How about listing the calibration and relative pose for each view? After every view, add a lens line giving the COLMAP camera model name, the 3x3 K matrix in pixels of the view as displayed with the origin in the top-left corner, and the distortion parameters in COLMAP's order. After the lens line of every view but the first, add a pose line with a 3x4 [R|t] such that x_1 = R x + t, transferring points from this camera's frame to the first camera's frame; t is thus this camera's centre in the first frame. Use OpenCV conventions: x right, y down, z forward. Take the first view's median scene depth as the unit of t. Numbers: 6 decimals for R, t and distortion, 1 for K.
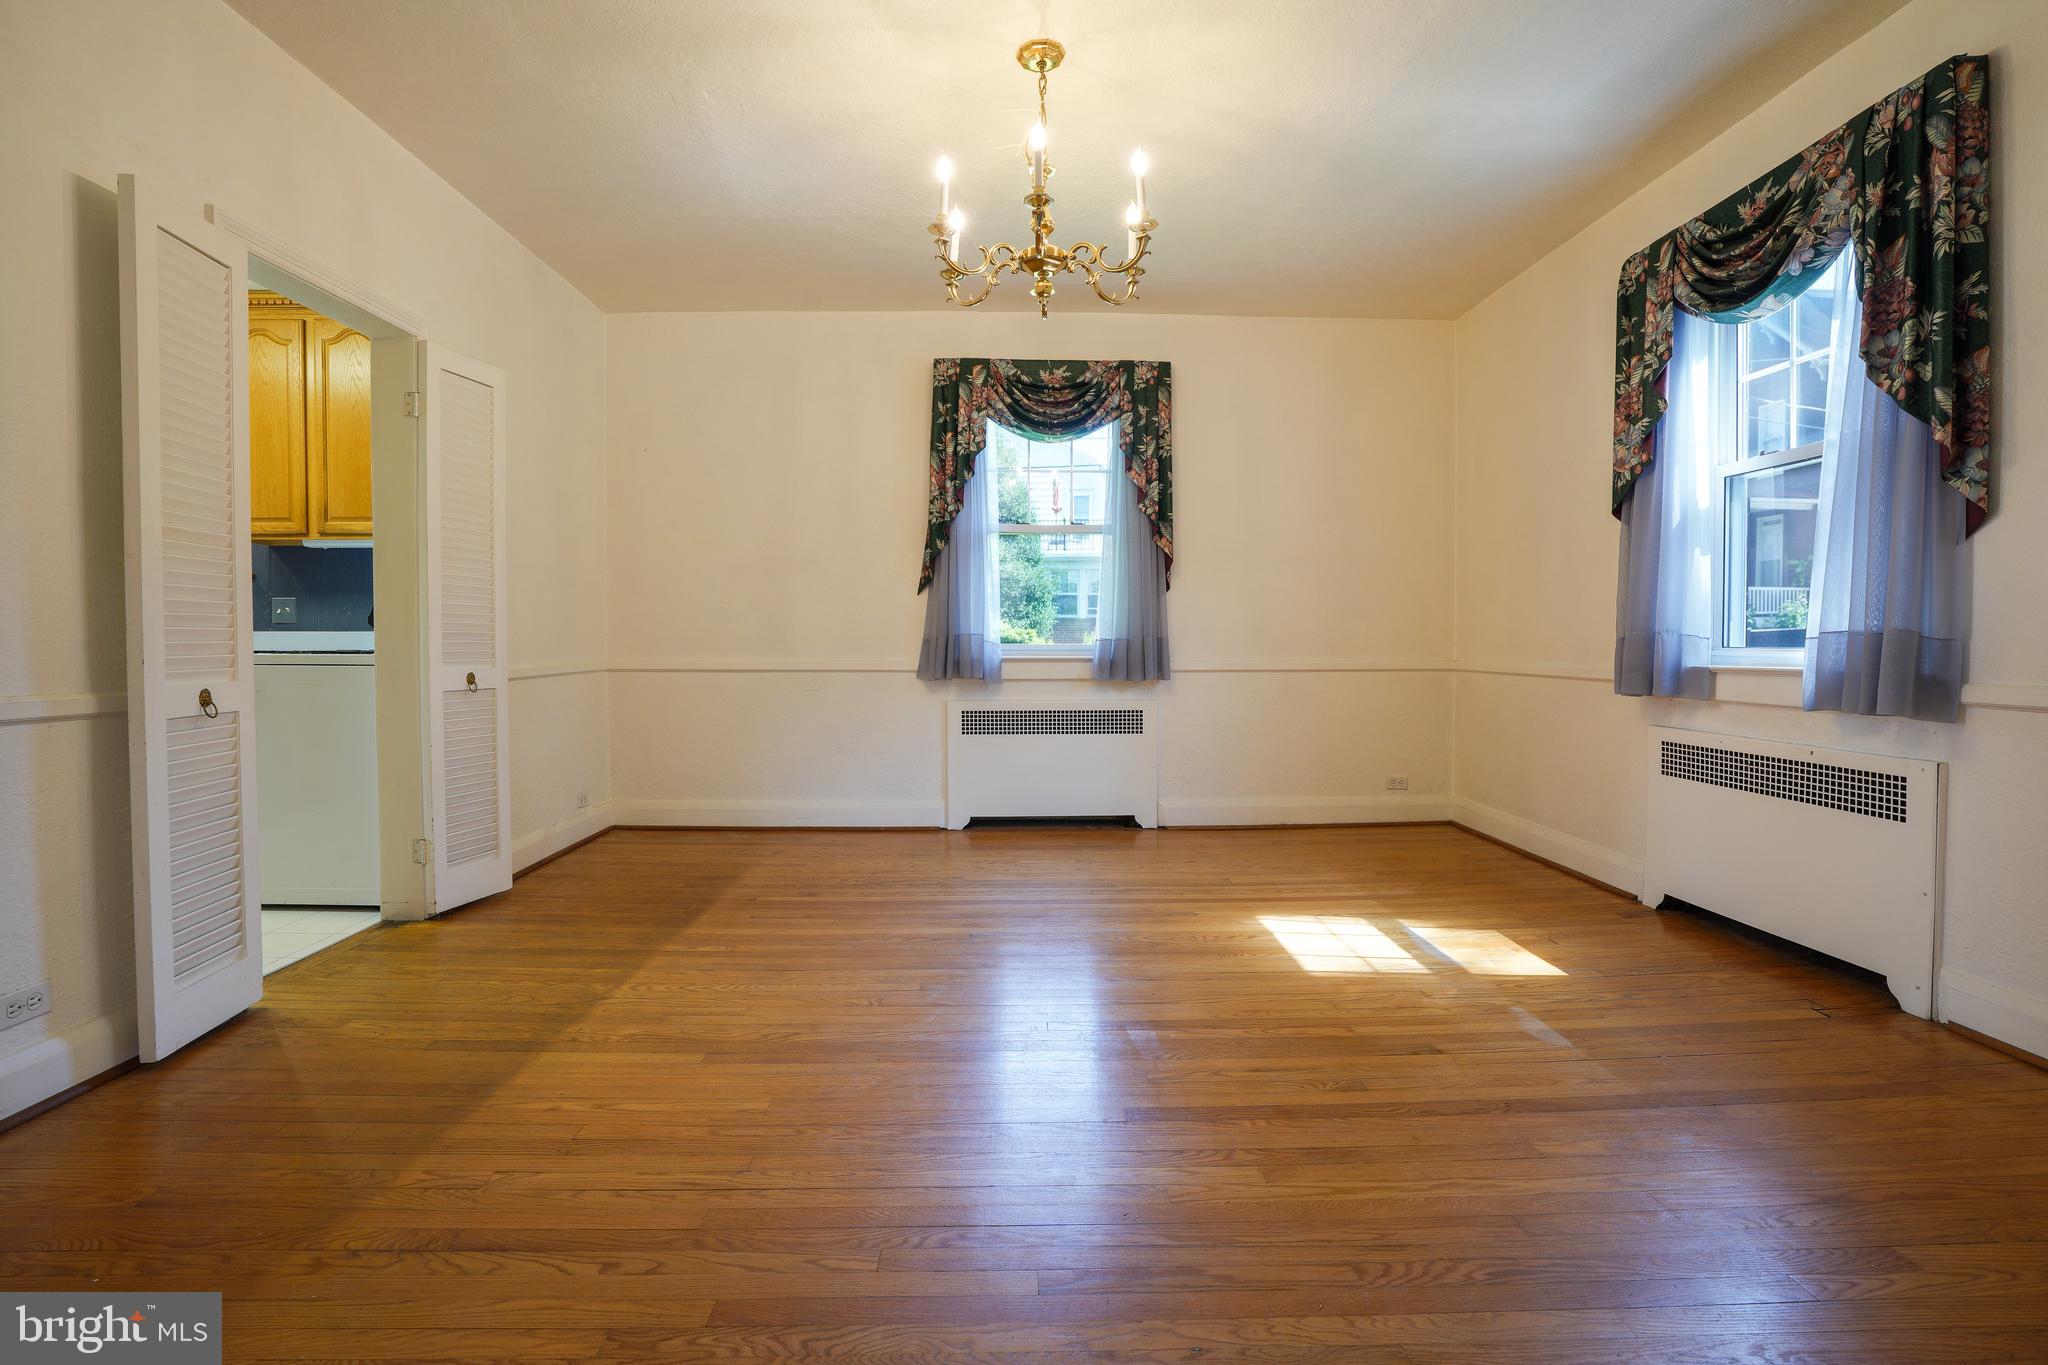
lens RADIAL K [[949.0, 0, 1021.4], [0, 949.0, 665.5], [0, 0, 1]] dist [-0.025918, 0.000613]
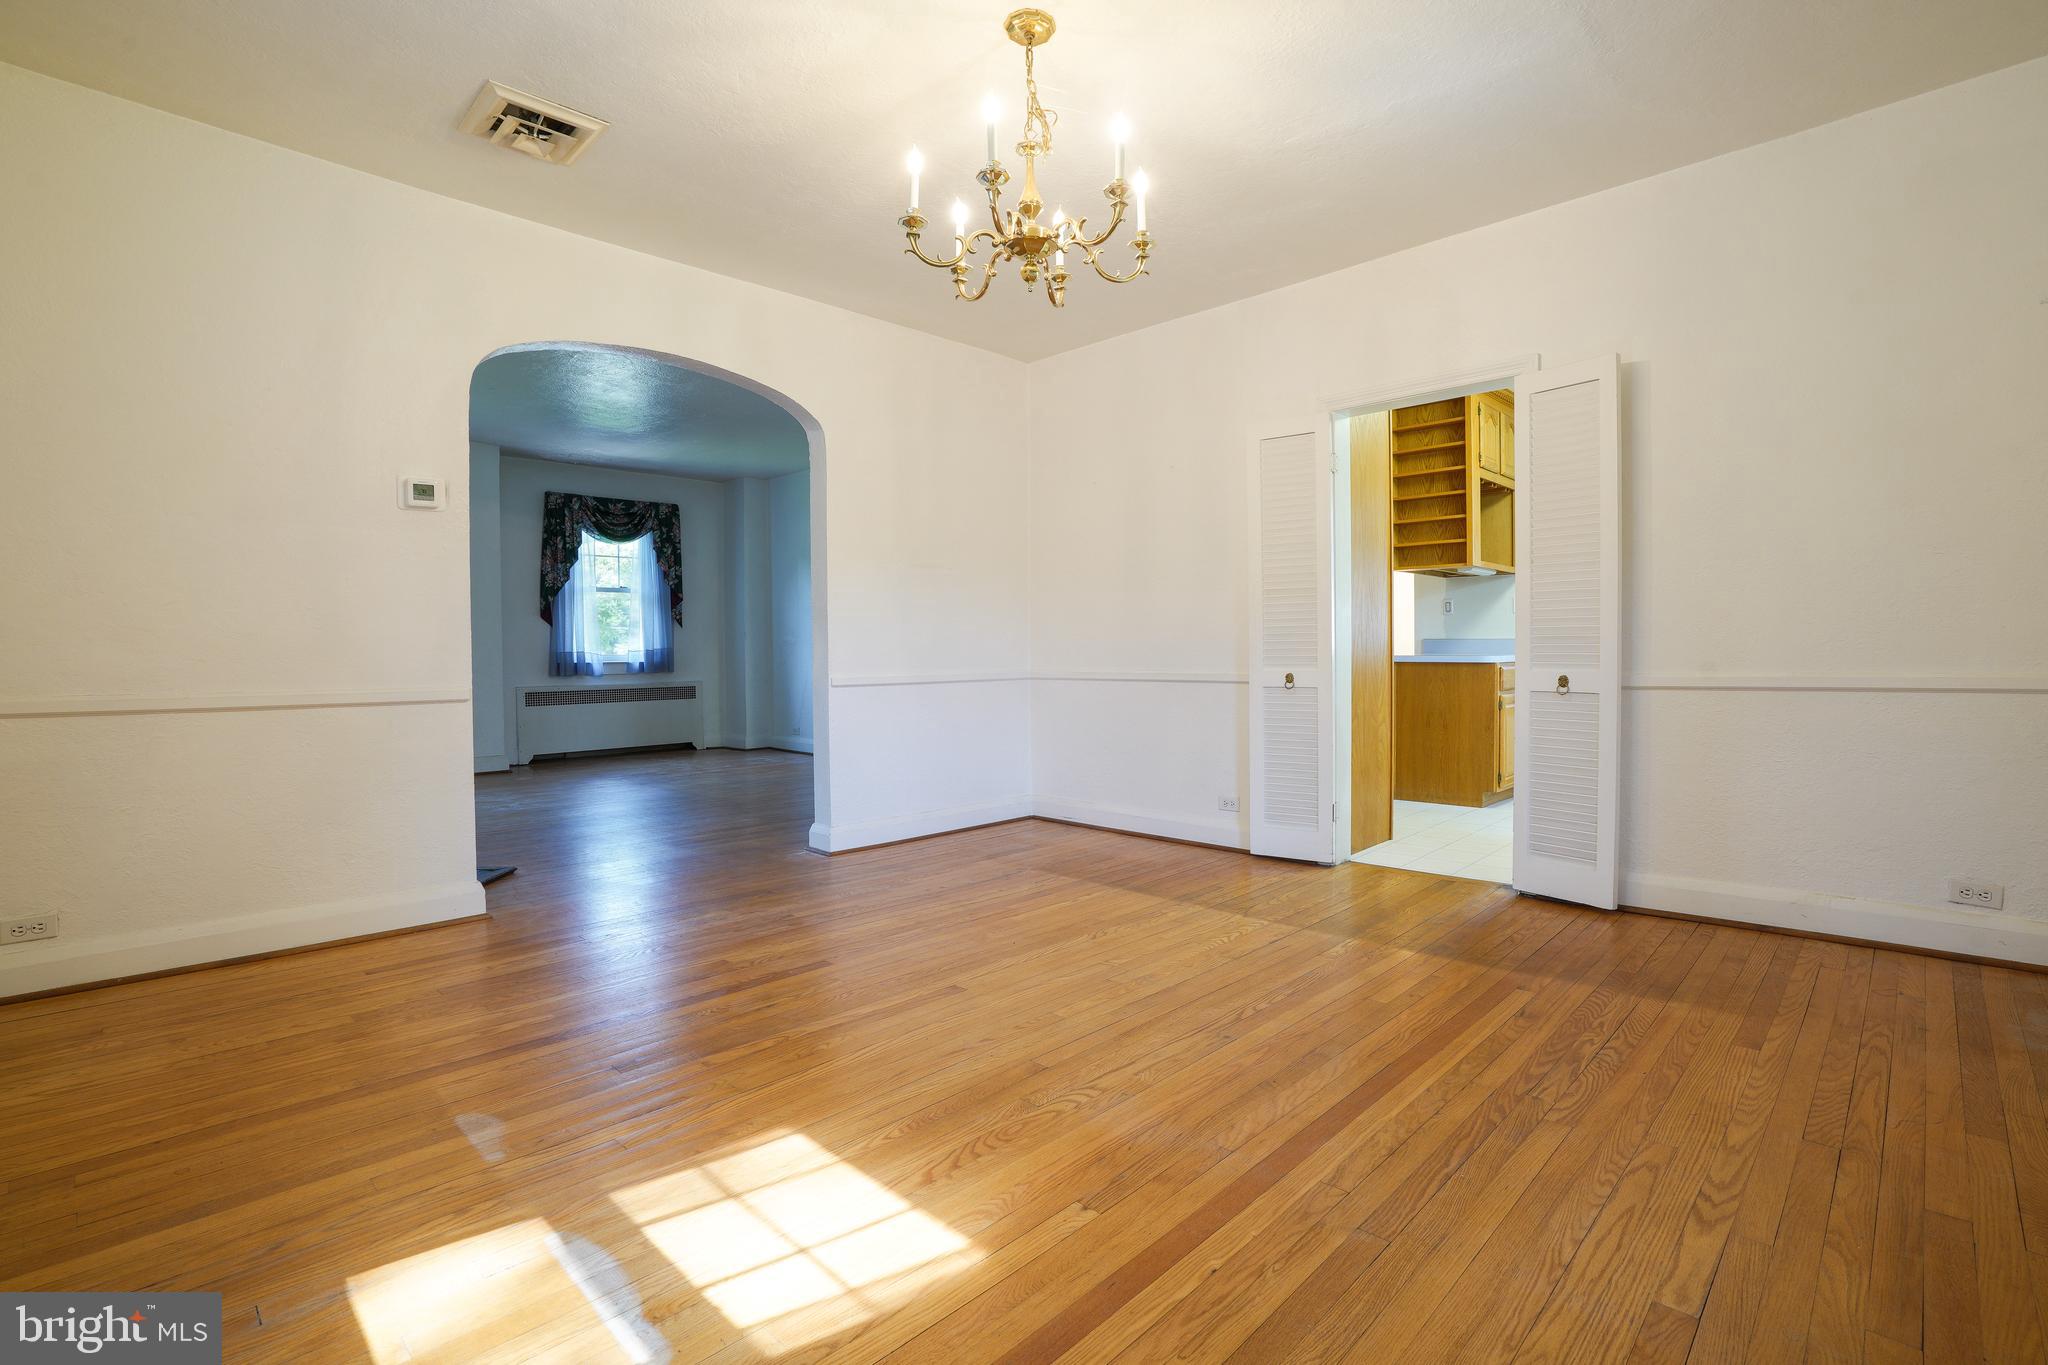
lens RADIAL K [[949.0, 0, 1021.4], [0, 949.0, 665.5], [0, 0, 1]] dist [-0.025918, 0.000613]
pose [[-0.716533, 0.012151, -0.697447, 0.653686], [-0.010711, 0.999539, 0.028417, -0.031431], [0.697471, 0.027832, -0.716072, 1.588760]]
